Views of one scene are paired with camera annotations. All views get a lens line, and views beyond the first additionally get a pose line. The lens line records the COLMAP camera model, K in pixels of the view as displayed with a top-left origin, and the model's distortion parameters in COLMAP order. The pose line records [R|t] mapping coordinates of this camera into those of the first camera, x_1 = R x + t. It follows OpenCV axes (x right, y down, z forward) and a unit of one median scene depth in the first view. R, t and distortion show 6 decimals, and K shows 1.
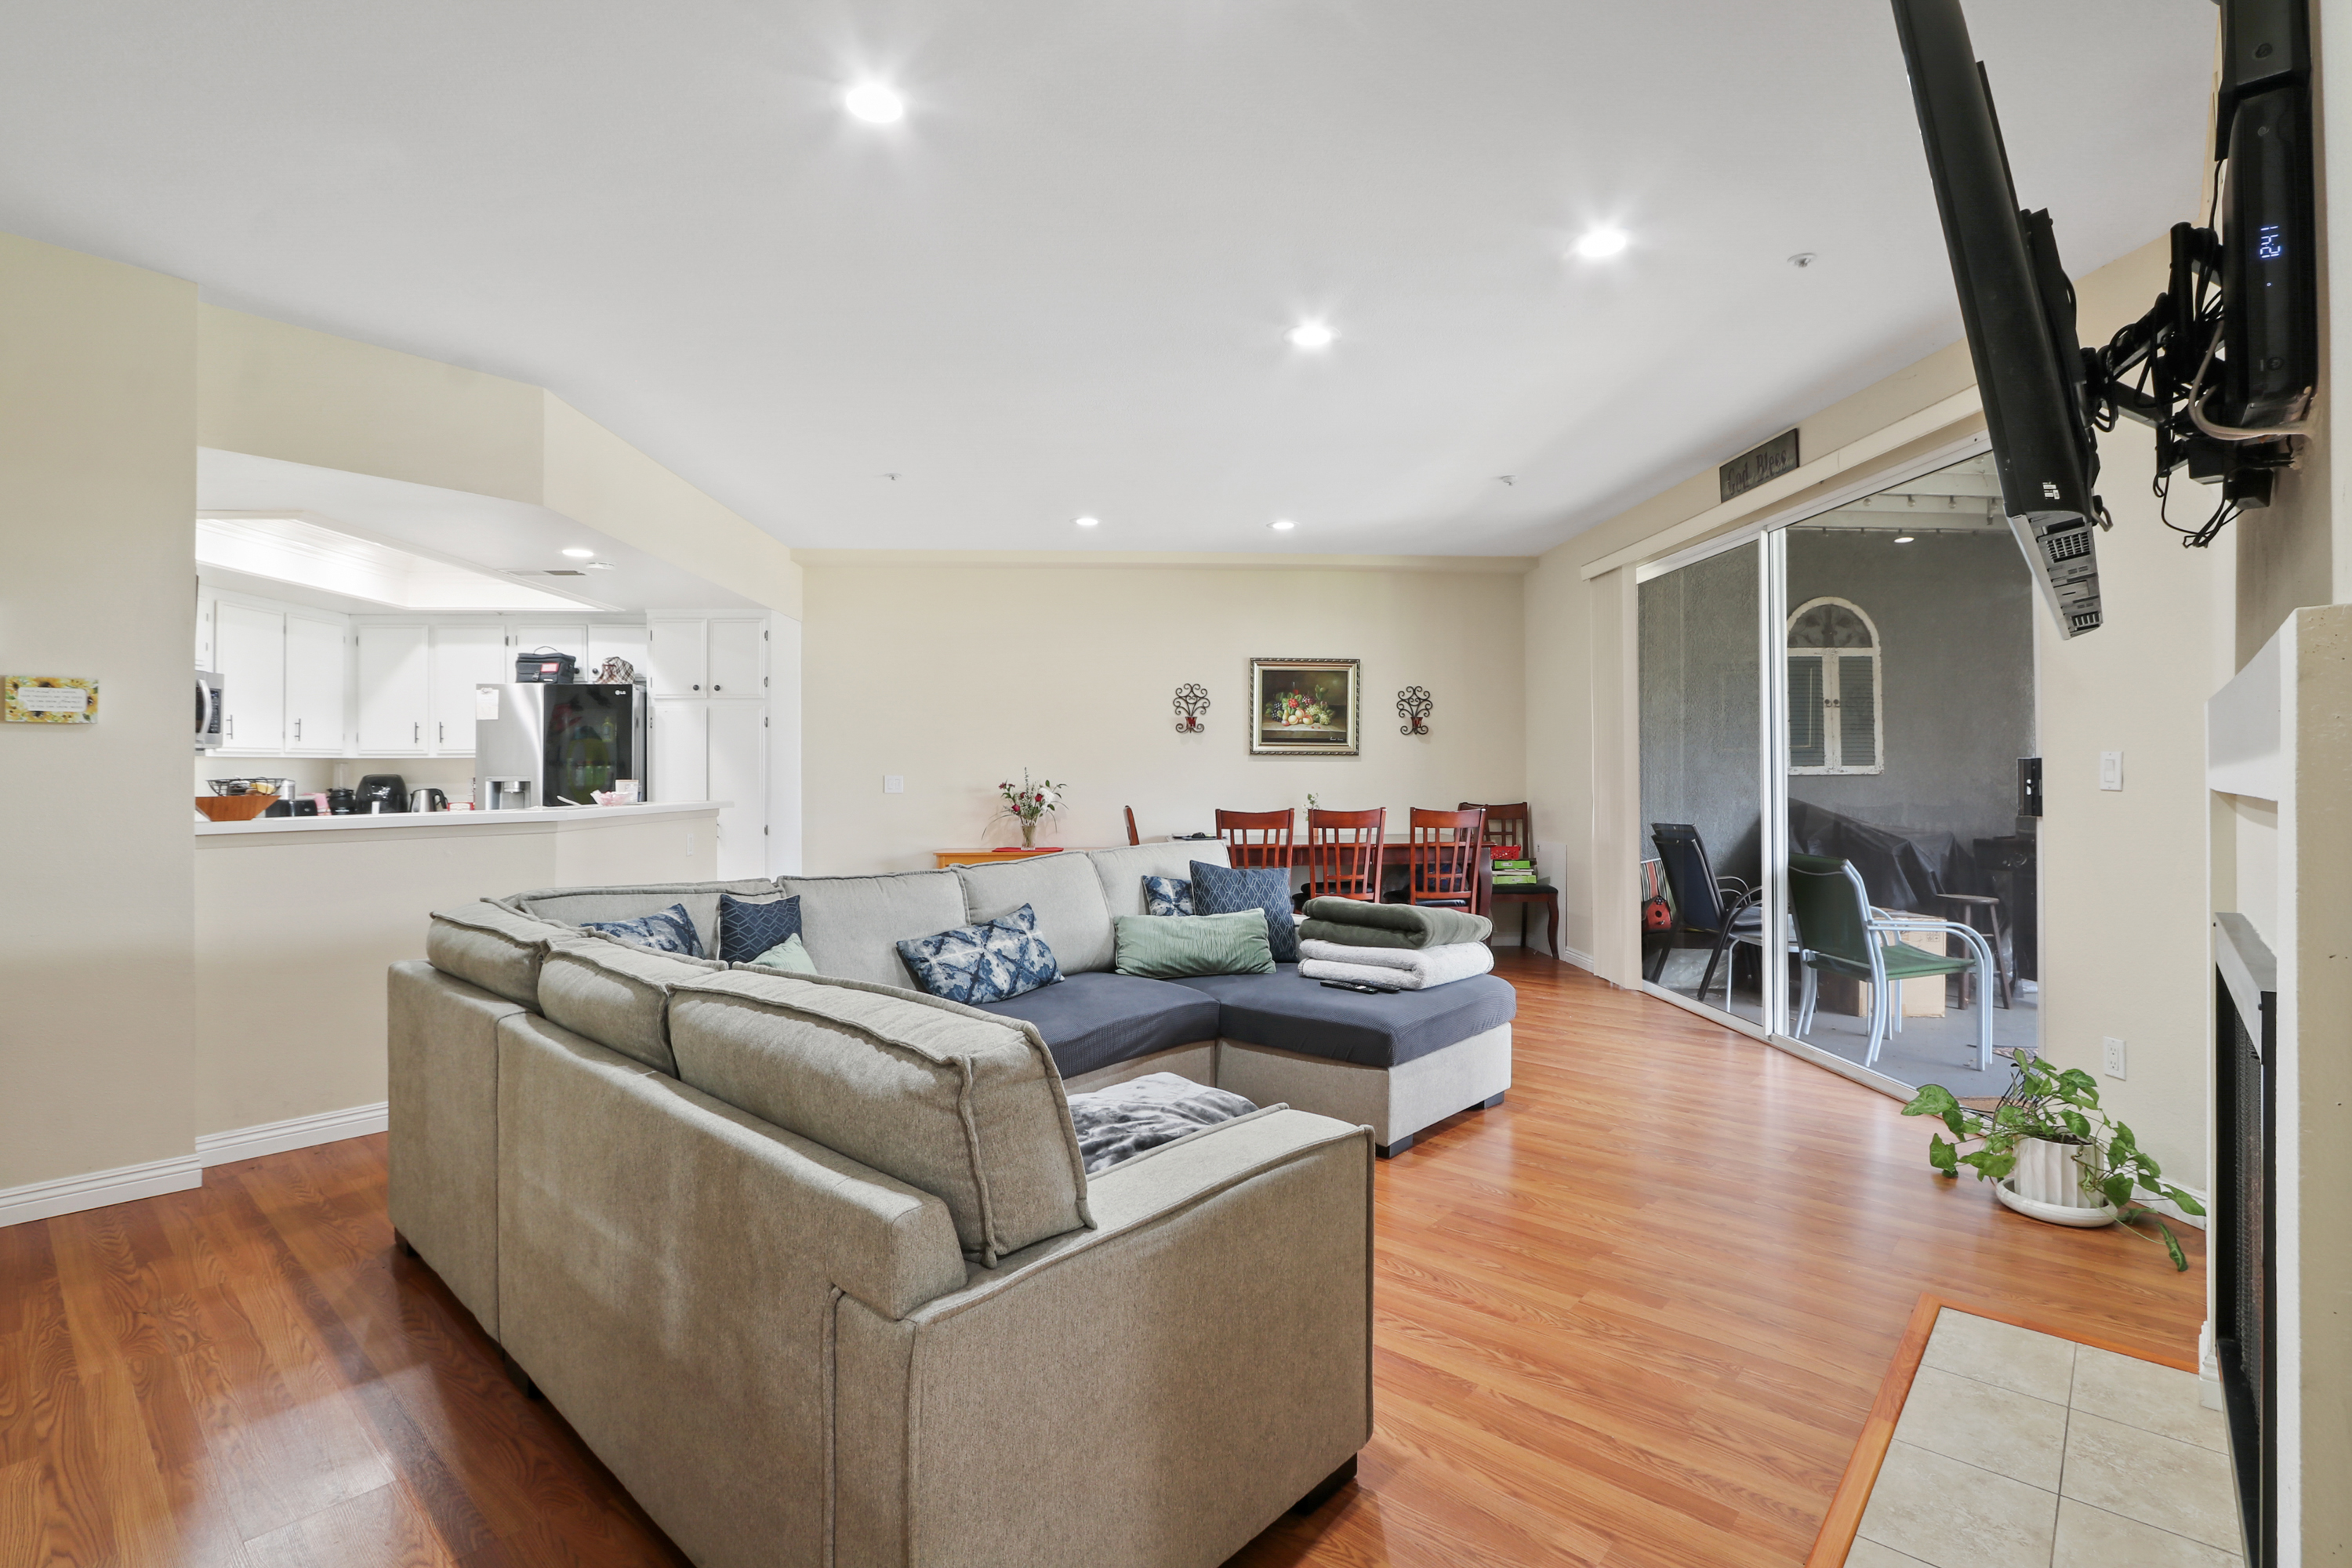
lens RADIAL K [[1094.4, 0, 1186.9], [0, 1094.4, 768.7], [0, 0, 1]] dist [-0.017554, 0.000534]
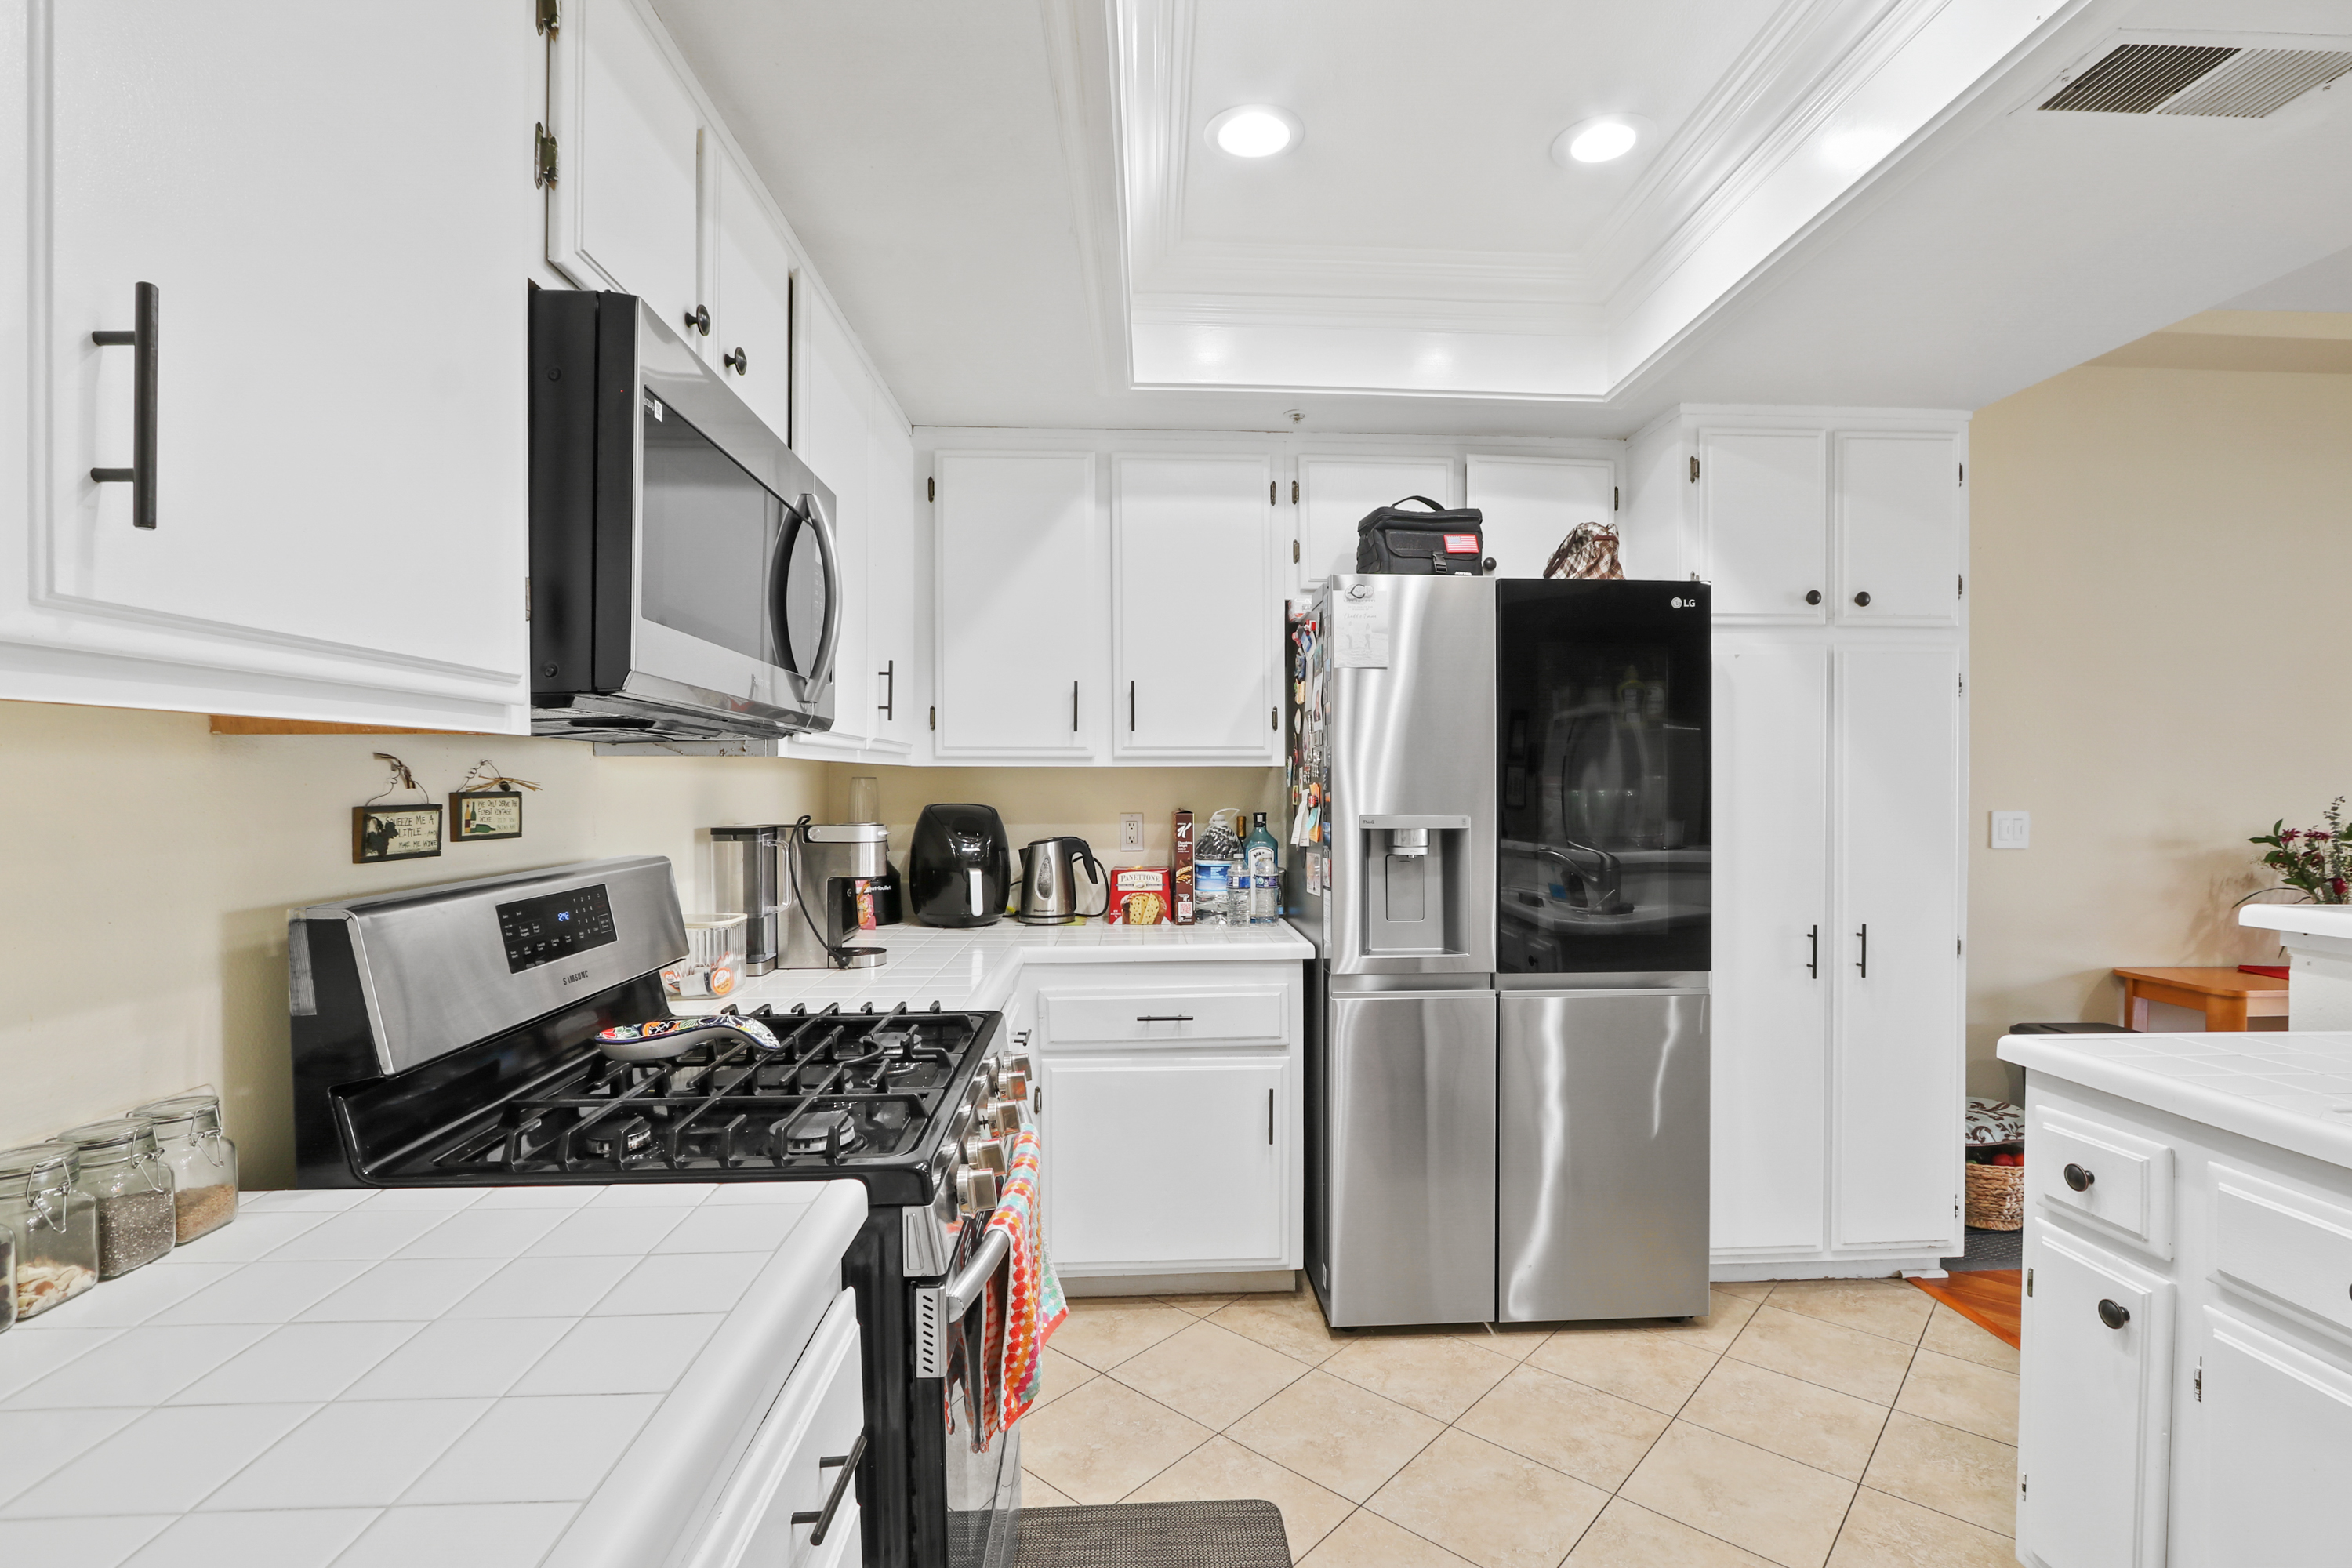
lens RADIAL K [[1094.4, 0, 1179.9], [0, 1094.4, 794.5], [0, 0, 1]] dist [-0.017554, 0.000534]
pose [[0.999589, 0.007389, -0.027703, -0.594678], [-0.007003, 0.999878, 0.013982, -0.004726], [0.027803, -0.013783, 0.999518, 0.520494]]
